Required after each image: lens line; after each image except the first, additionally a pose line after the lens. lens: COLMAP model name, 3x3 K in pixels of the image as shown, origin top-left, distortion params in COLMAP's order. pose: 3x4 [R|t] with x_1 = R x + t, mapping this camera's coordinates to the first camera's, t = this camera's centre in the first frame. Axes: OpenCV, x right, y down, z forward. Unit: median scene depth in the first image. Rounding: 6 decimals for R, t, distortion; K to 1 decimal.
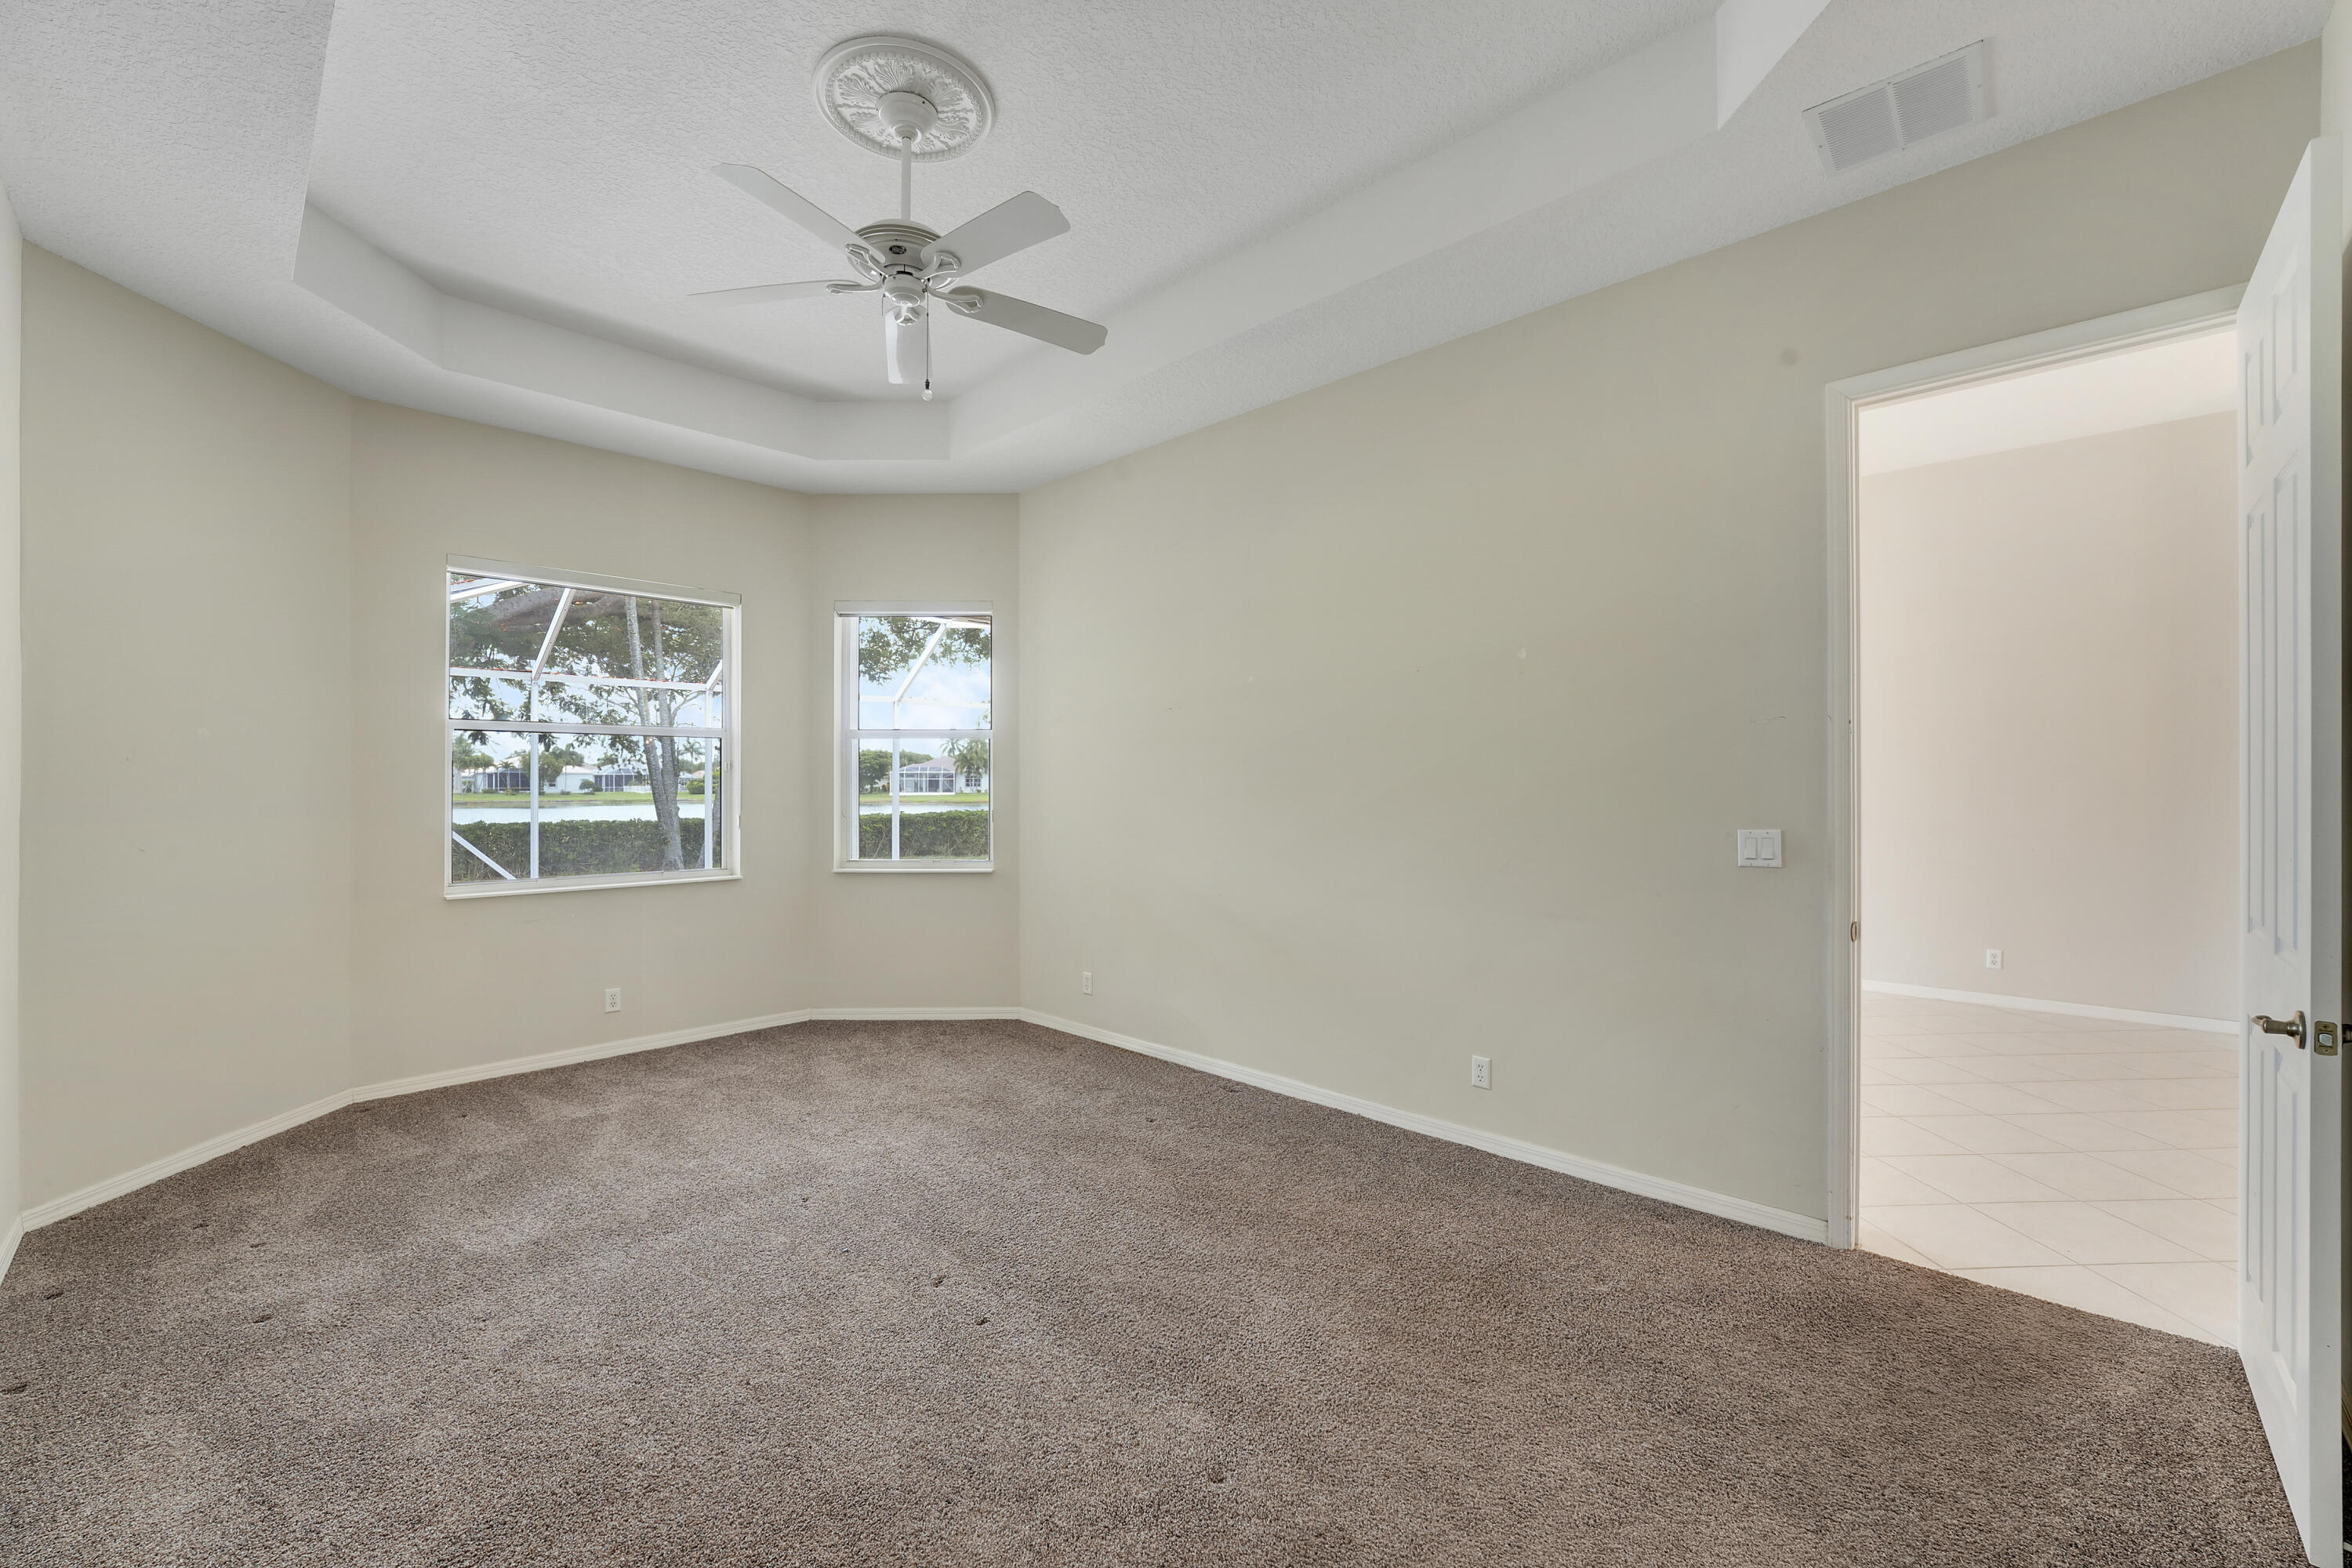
lens RADIAL K [[970.9, 0, 1175.8], [0, 970.9, 799.8], [0, 0, 1]] dist [-0.025514, 0.000118]
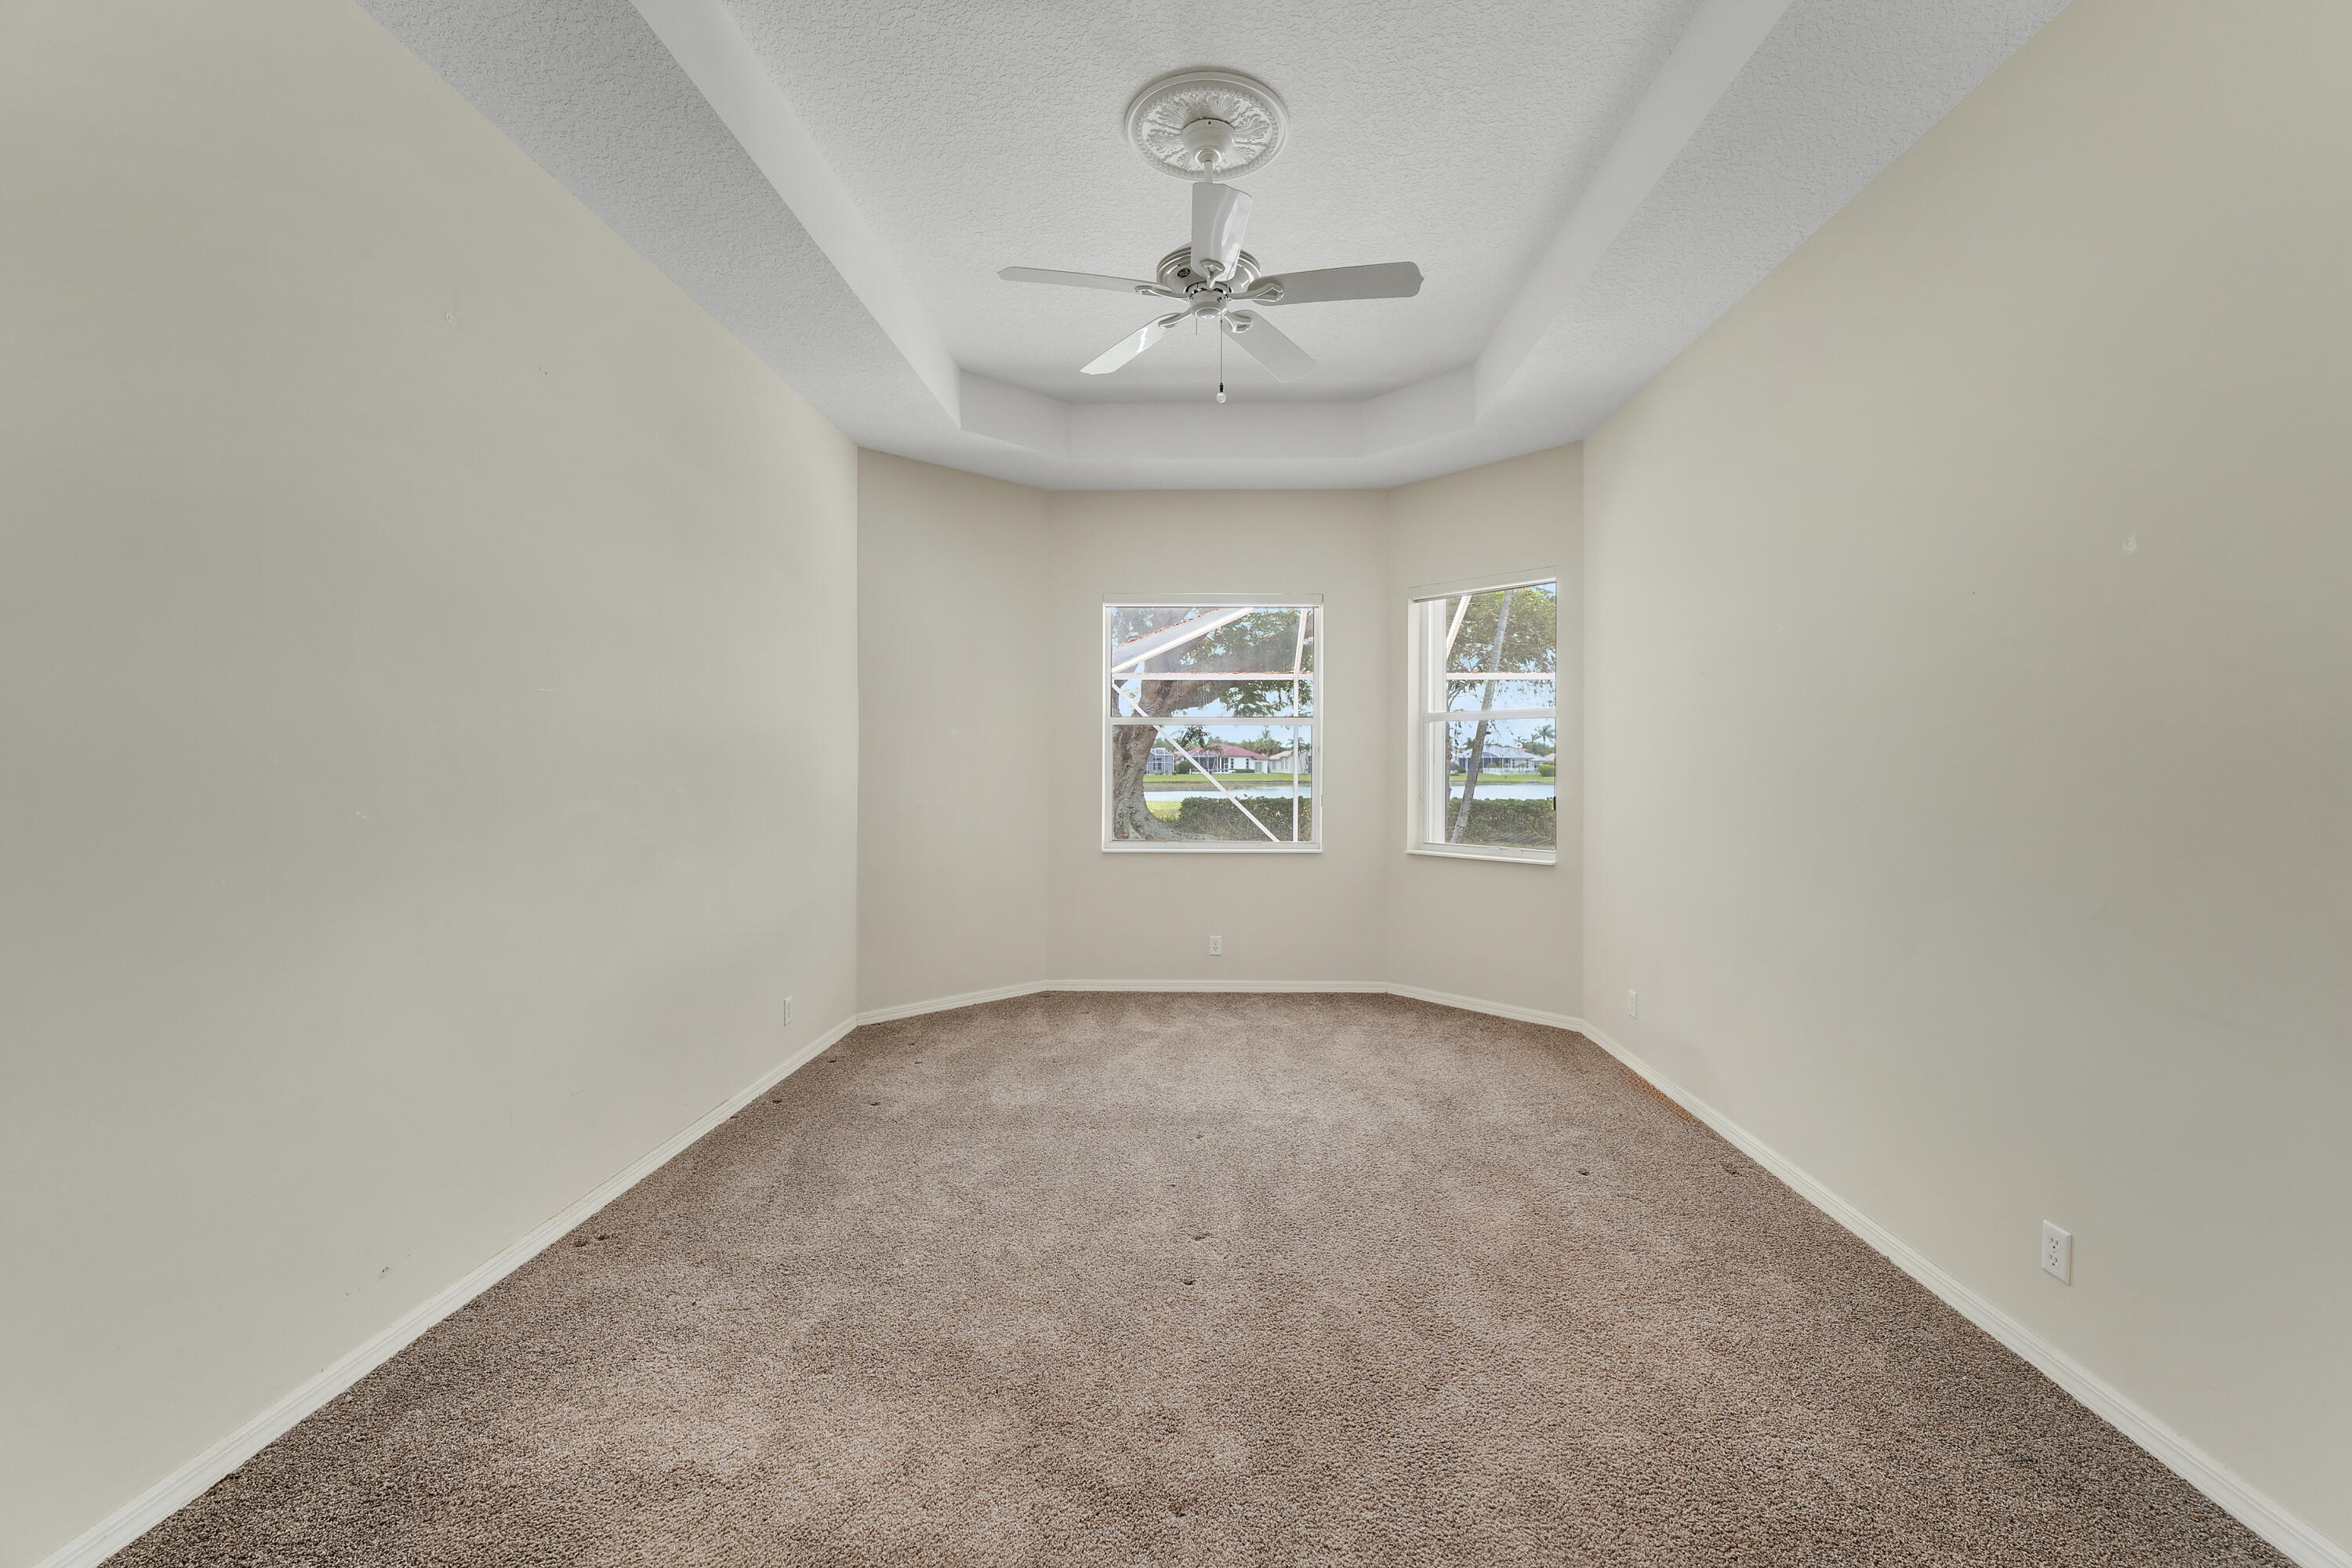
lens RADIAL K [[977.7, 0, 1177.6], [0, 977.7, 787.6], [0, 0, 1]] dist [-0.024879, -0.000144]
pose [[0.666999, 0.020645, -0.744773, 0.387898], [-0.017173, 0.999776, 0.012335, -0.005132], [0.744861, 0.004562, 0.667204, 0.195583]]
